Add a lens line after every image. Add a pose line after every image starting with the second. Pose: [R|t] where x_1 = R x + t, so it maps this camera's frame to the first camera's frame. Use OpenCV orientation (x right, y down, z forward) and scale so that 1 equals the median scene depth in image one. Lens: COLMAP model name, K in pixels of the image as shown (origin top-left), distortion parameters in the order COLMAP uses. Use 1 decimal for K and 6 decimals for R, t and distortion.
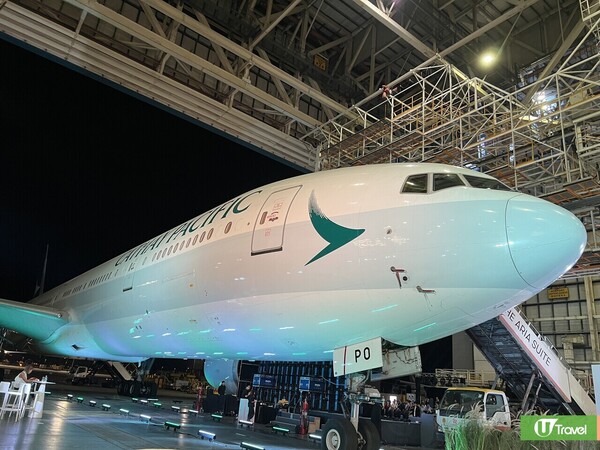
lens RADIAL K [[442.7, 0, 290.7], [0, 442.7, 211.6], [0, 0, 1]] dist [0.044776, -0.071263]
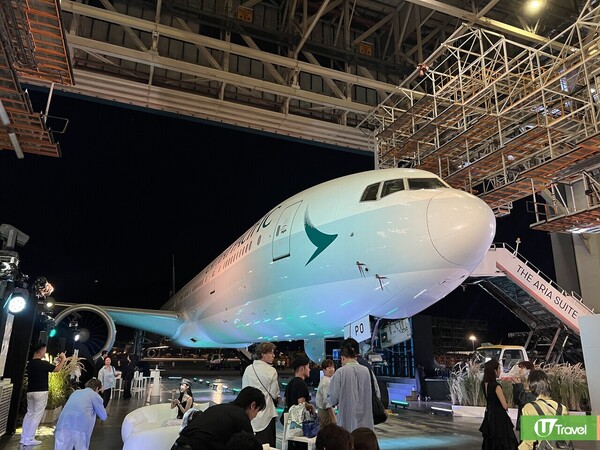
lens RADIAL K [[442.7, 0, 290.7], [0, 442.7, 211.6], [0, 0, 1]] dist [0.044776, -0.071263]
pose [[0.953262, -0.165953, -0.252489, 0.133335], [0.178382, 0.983591, 0.026990, -0.029821], [0.243867, -0.070768, 0.967223, -0.095384]]
